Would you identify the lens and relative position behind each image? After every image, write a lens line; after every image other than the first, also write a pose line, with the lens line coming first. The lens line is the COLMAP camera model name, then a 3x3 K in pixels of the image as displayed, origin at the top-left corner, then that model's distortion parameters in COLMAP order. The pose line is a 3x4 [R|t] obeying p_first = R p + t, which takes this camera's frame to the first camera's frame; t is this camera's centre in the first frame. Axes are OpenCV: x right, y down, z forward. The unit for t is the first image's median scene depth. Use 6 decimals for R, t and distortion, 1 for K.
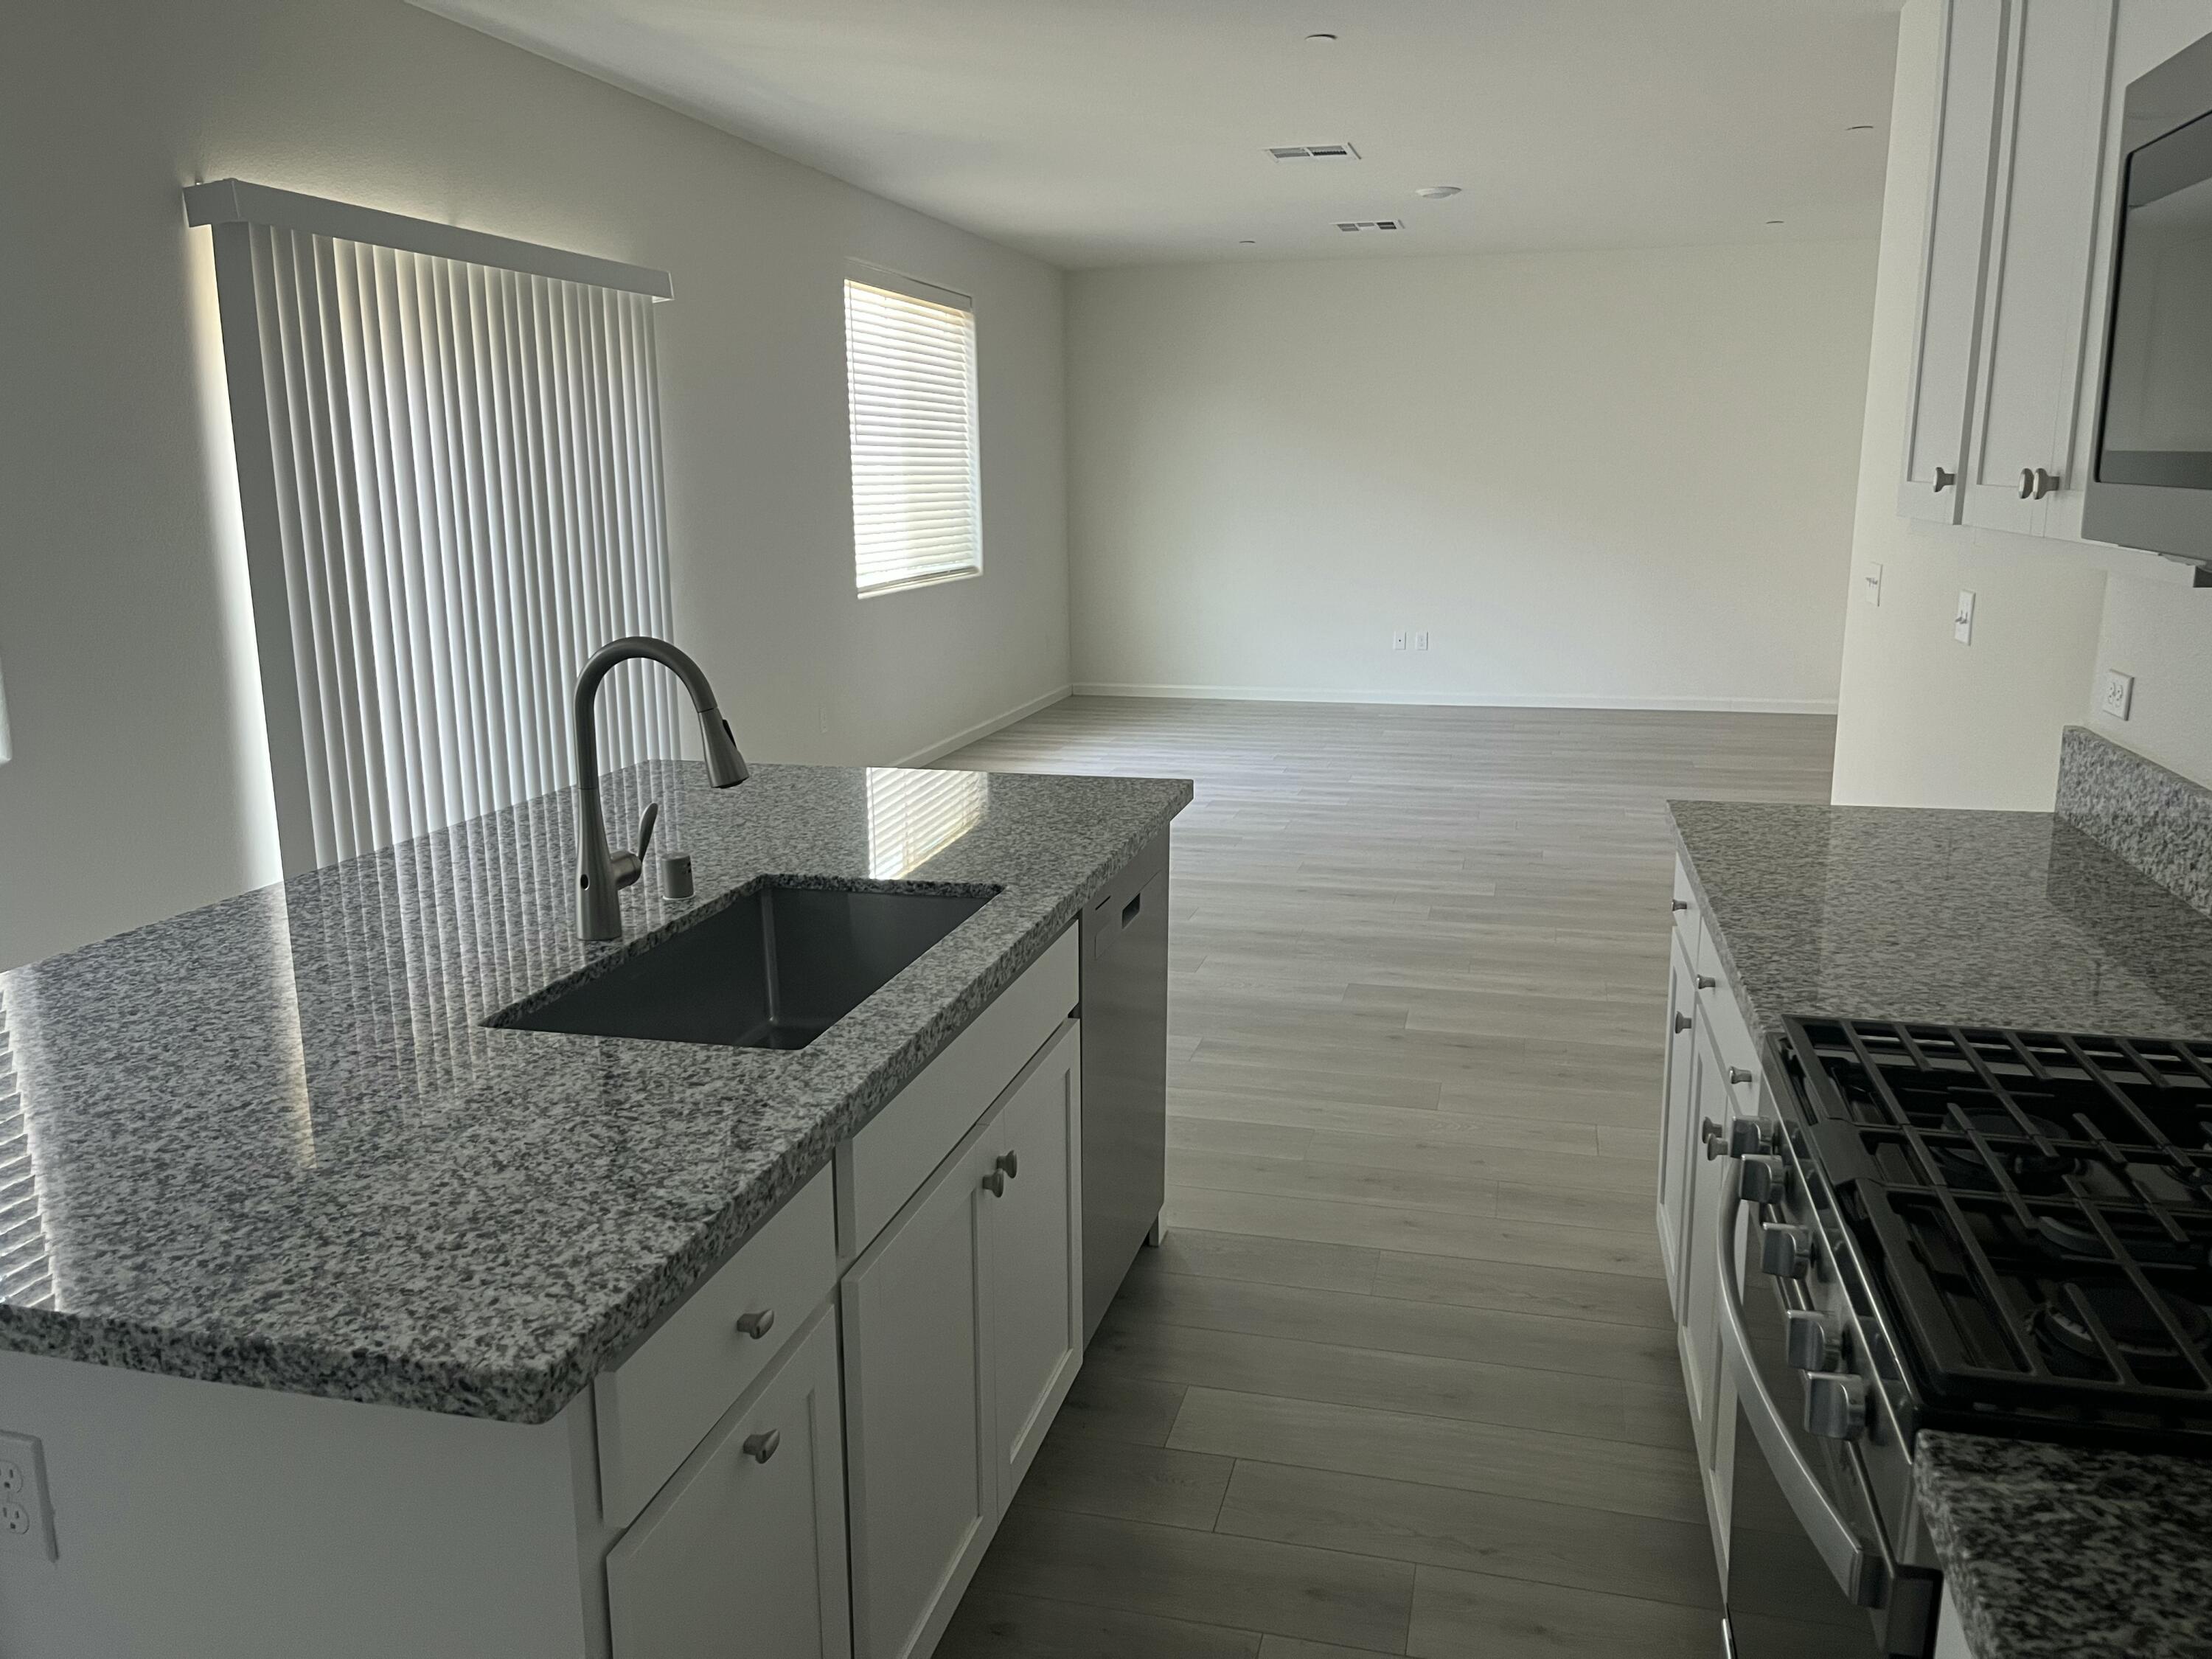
lens RADIAL K [[1676.7, 0, 1135.3], [0, 1676.7, 826.6], [0, 0, 1]] dist [0.017825, -0.004261]
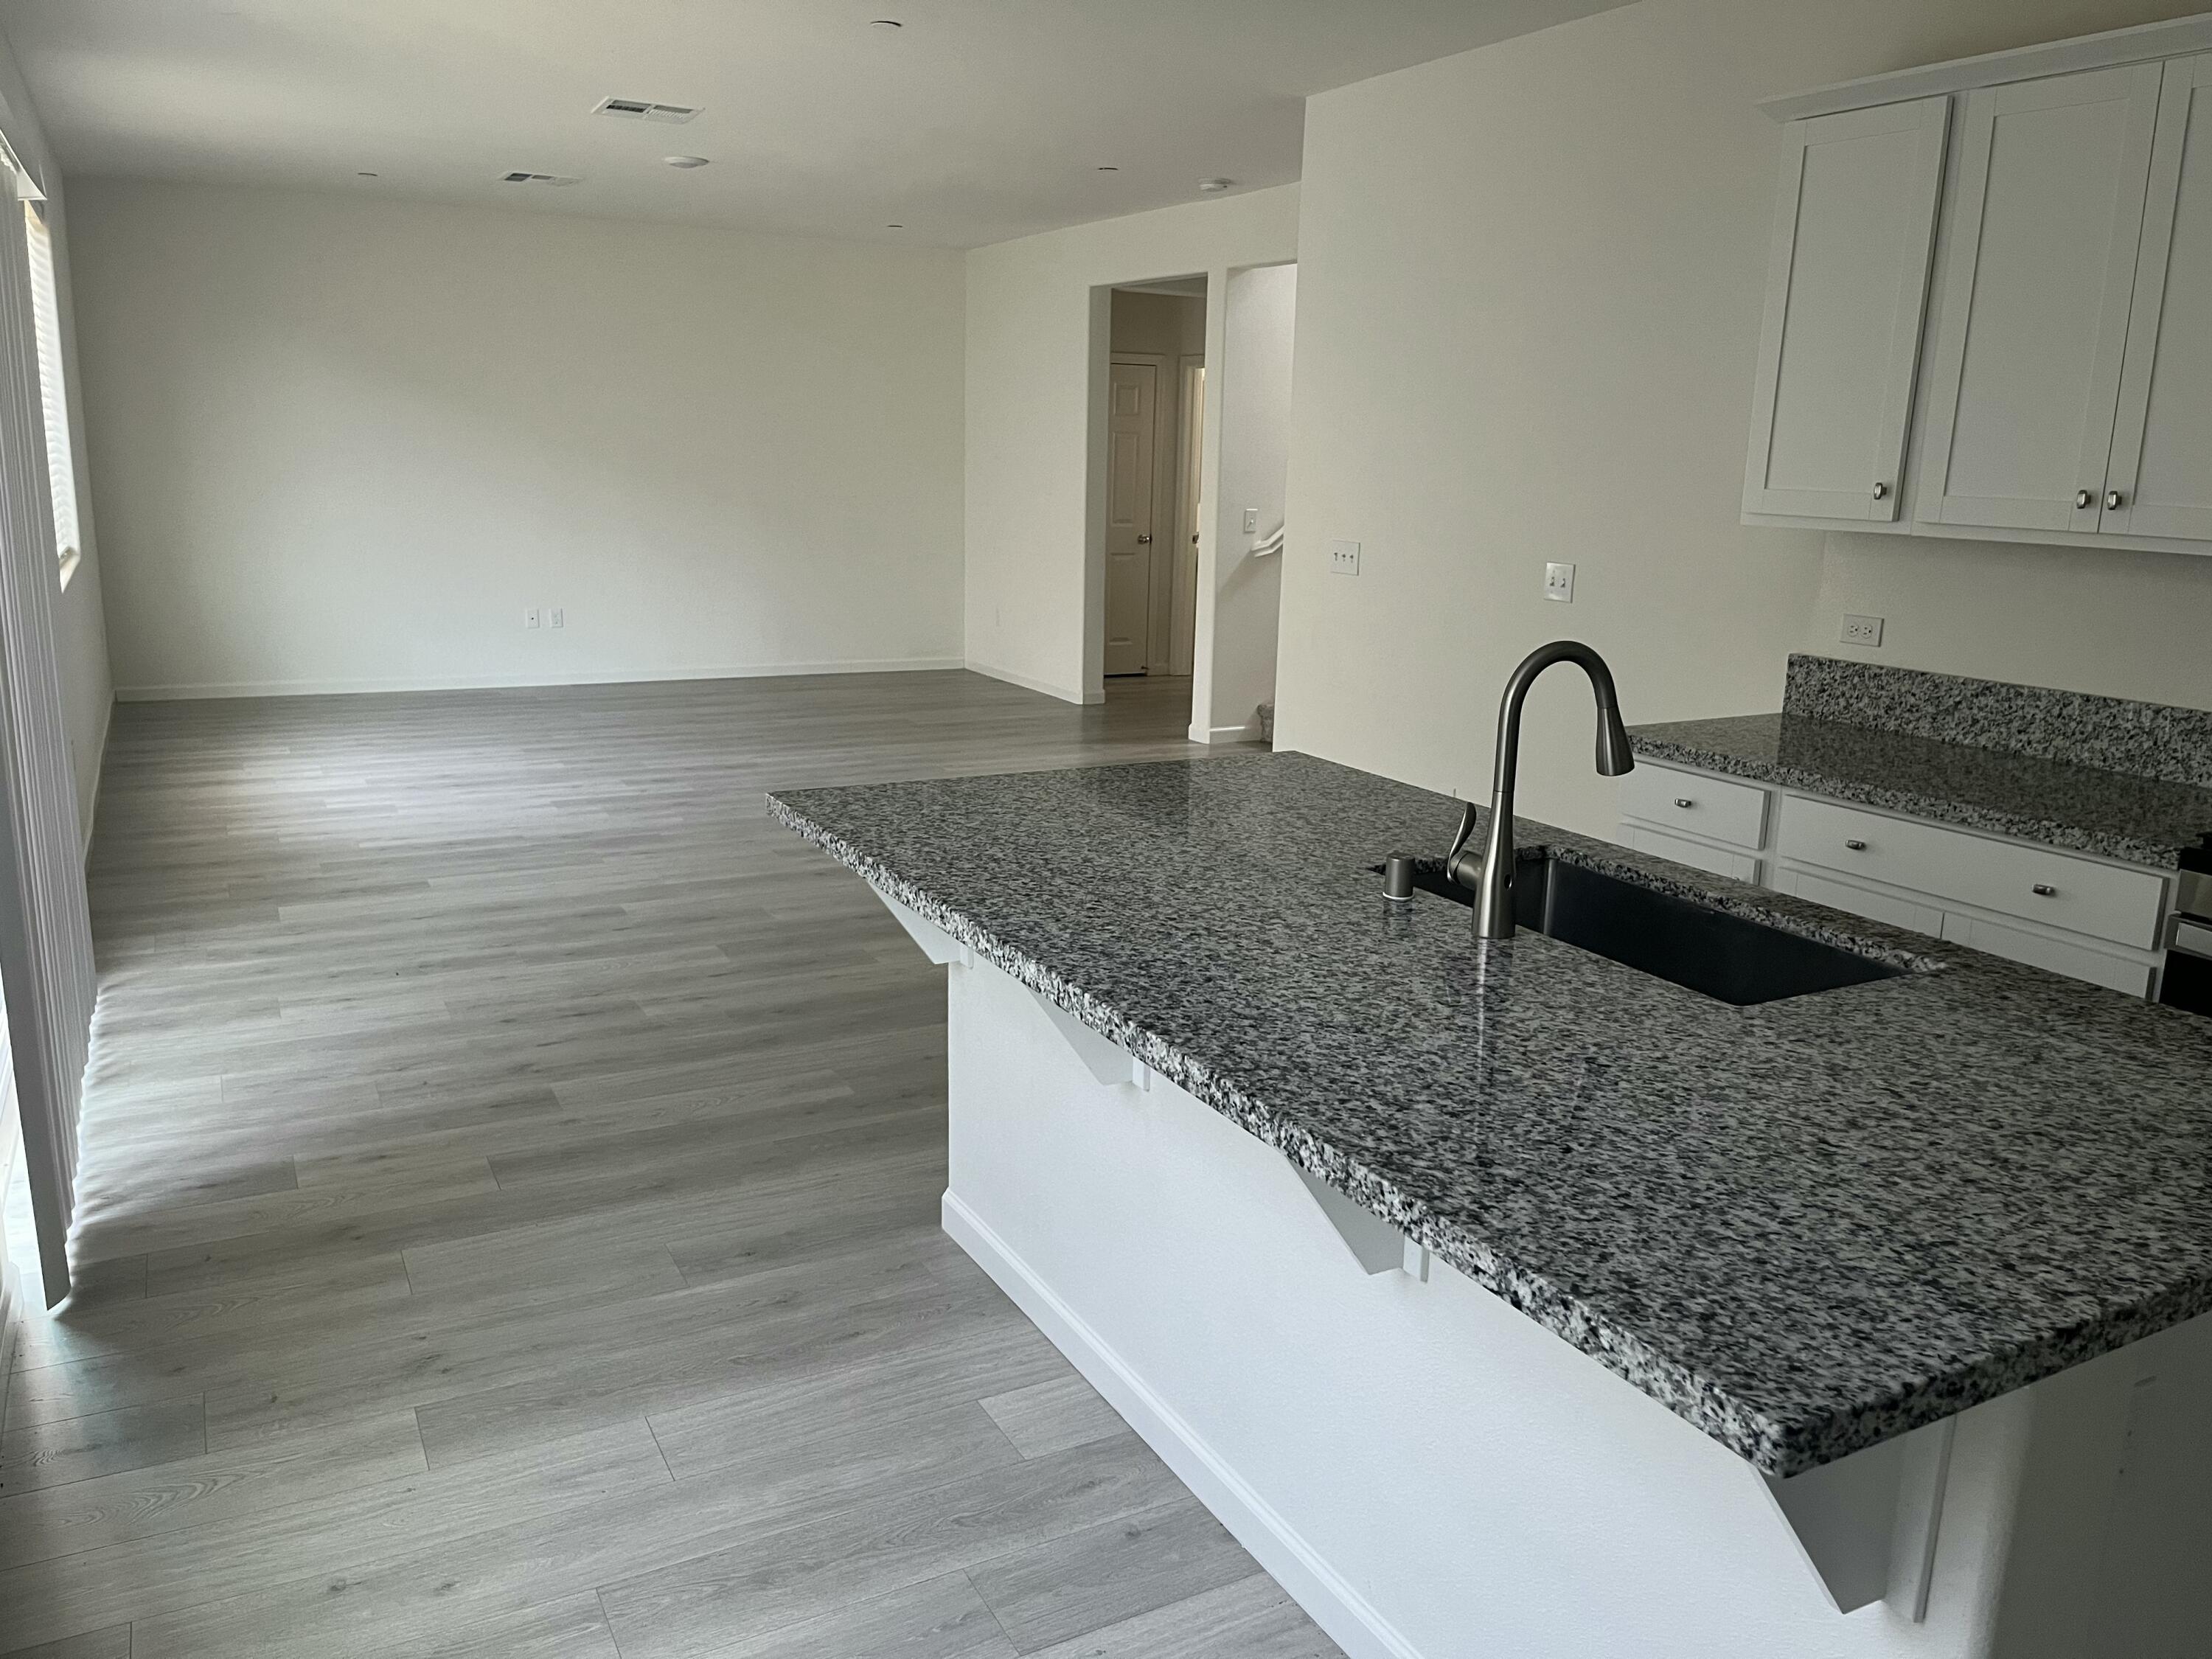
lens RADIAL K [[1689.3, 0, 1100.5], [0, 1689.3, 798.2], [0, 0, 1]] dist [0.058932, -0.069275]
pose [[0.743745, -0.116537, 0.658227, -1.347785], [0.114031, 0.992372, 0.046850, -0.107809], [-0.658666, 0.040214, 0.751360, 0.428013]]
